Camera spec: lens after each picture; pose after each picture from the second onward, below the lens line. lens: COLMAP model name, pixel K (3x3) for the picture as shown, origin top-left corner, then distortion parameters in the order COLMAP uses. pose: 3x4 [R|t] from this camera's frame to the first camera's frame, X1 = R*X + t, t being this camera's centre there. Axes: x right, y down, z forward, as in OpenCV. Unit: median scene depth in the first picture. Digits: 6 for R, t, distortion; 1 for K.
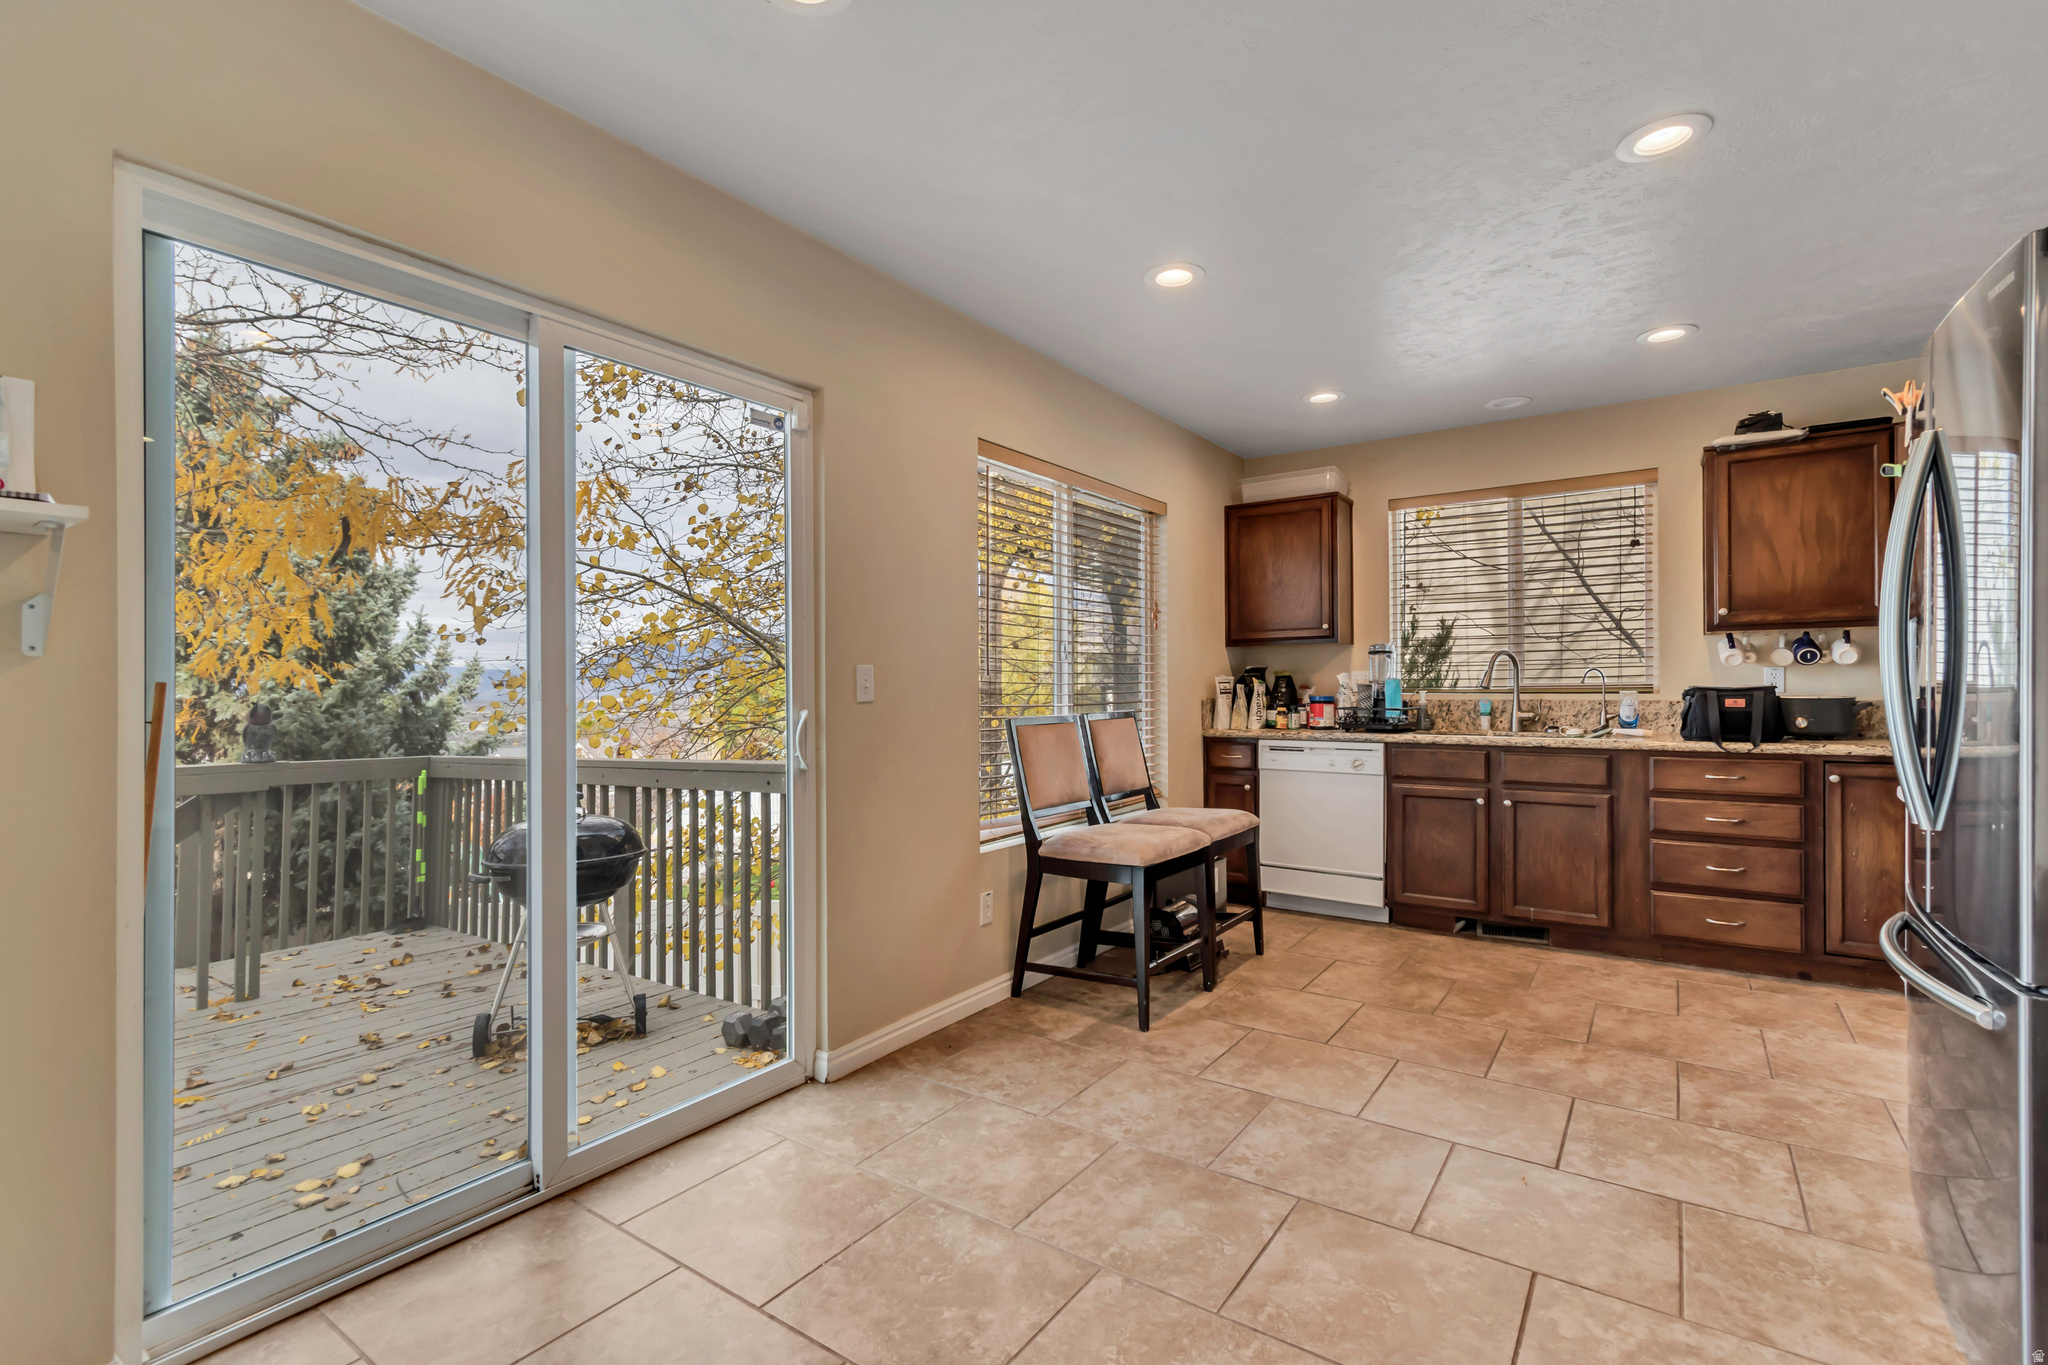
lens RADIAL K [[922.3, 0, 1015.0], [0, 922.3, 697.0], [0, 0, 1]] dist [0.006485, 0.000109]
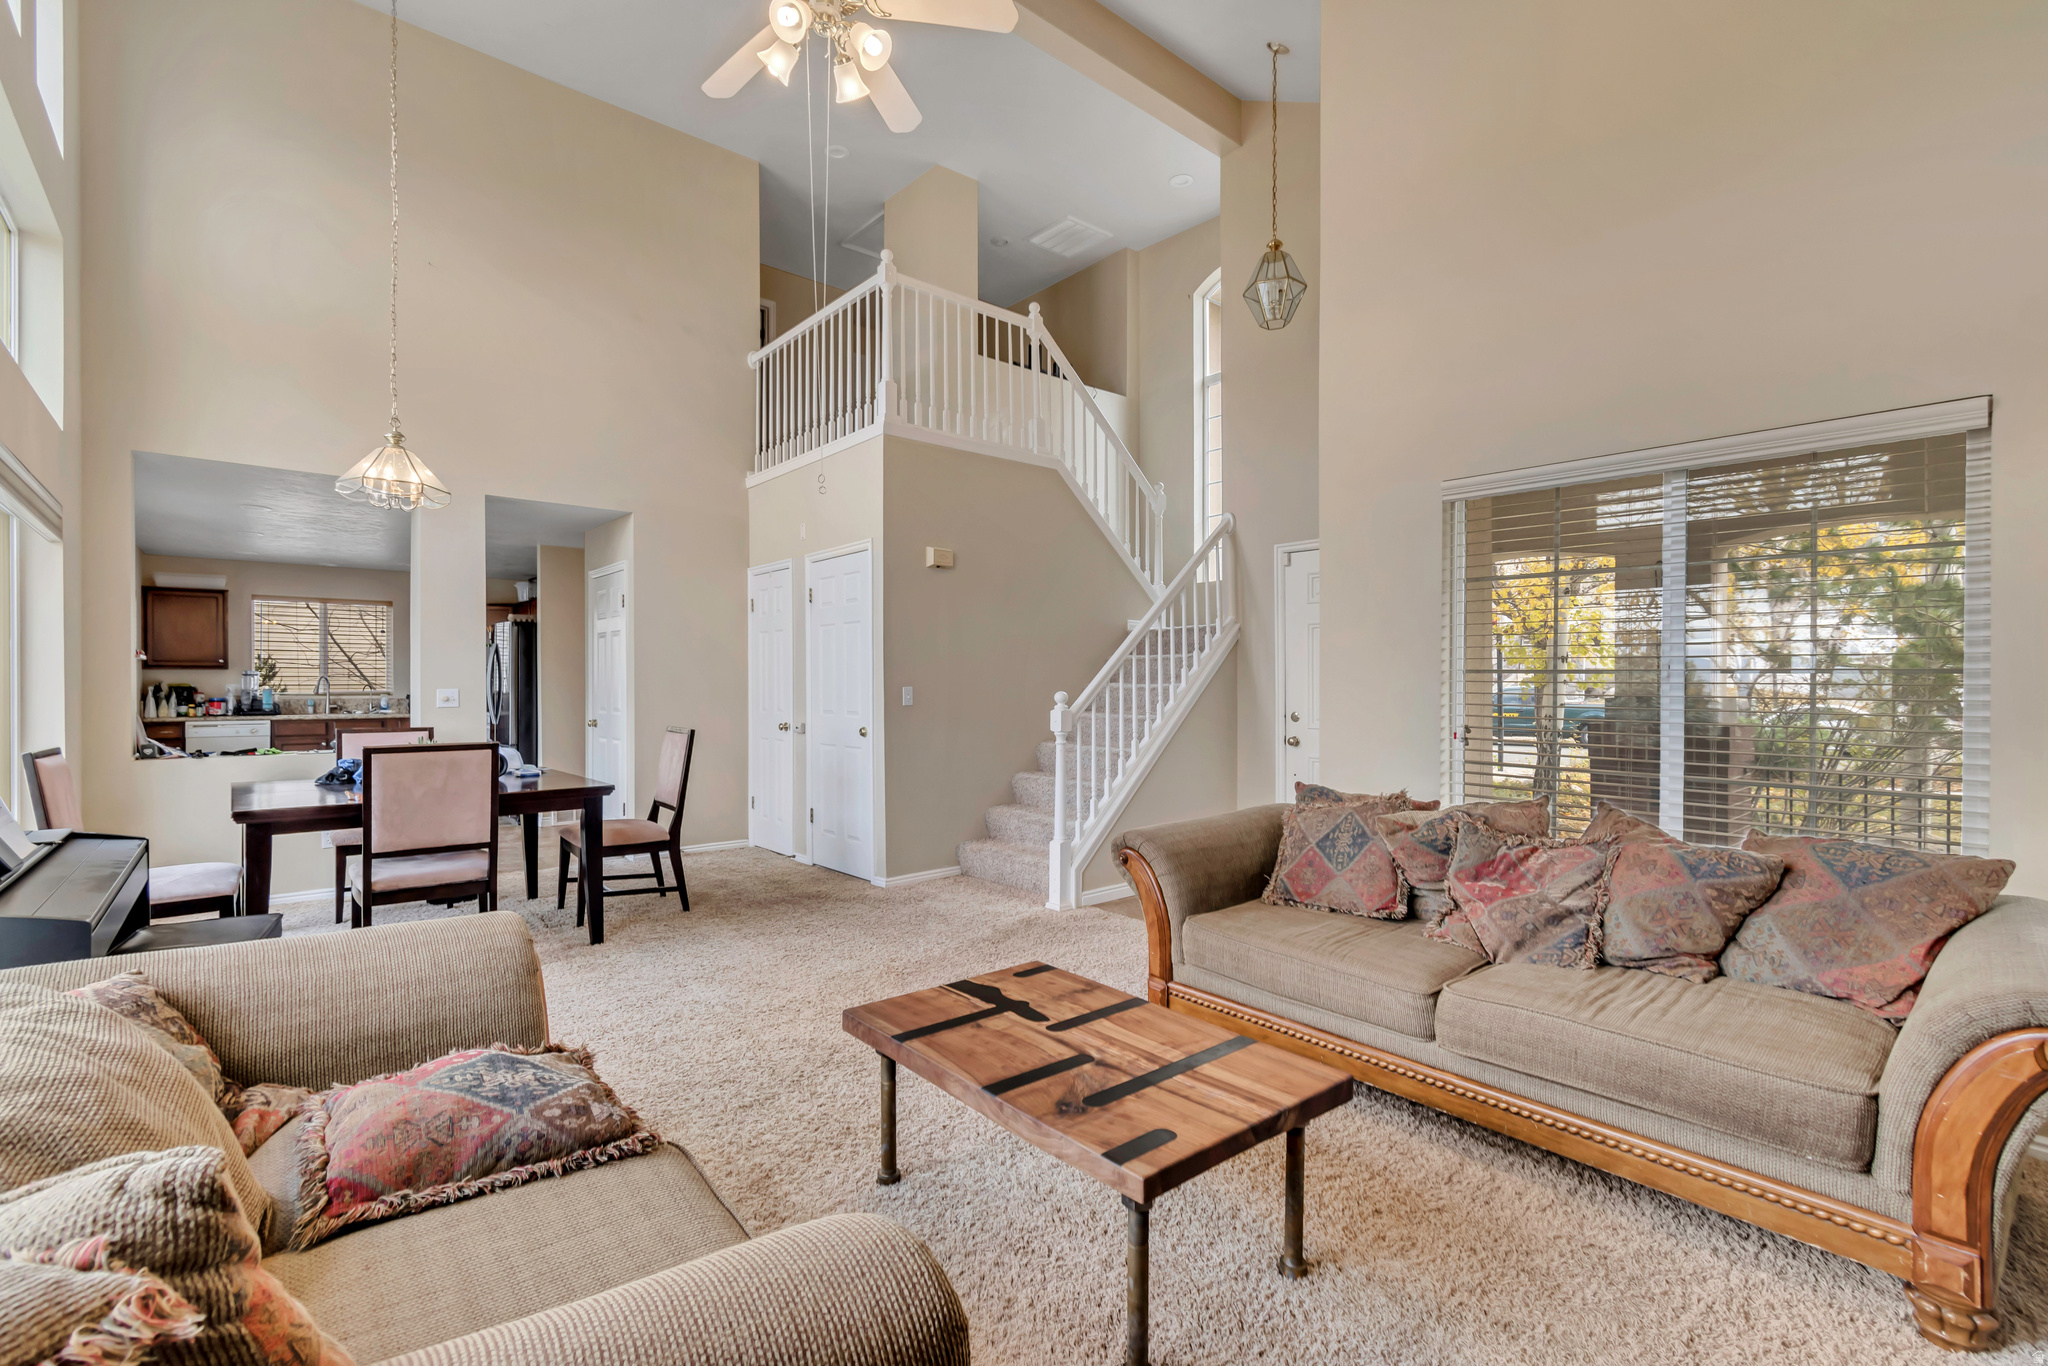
lens RADIAL K [[922.3, 0, 1013.1], [0, 922.3, 679.6], [0, 0, 1]] dist [0.006485, 0.000109]
pose [[0.240702, 0.005545, 0.970583, -1.386674], [-0.004254, 0.999980, -0.004658, -0.045515], [-0.970590, -0.003008, 0.240721, -1.271925]]
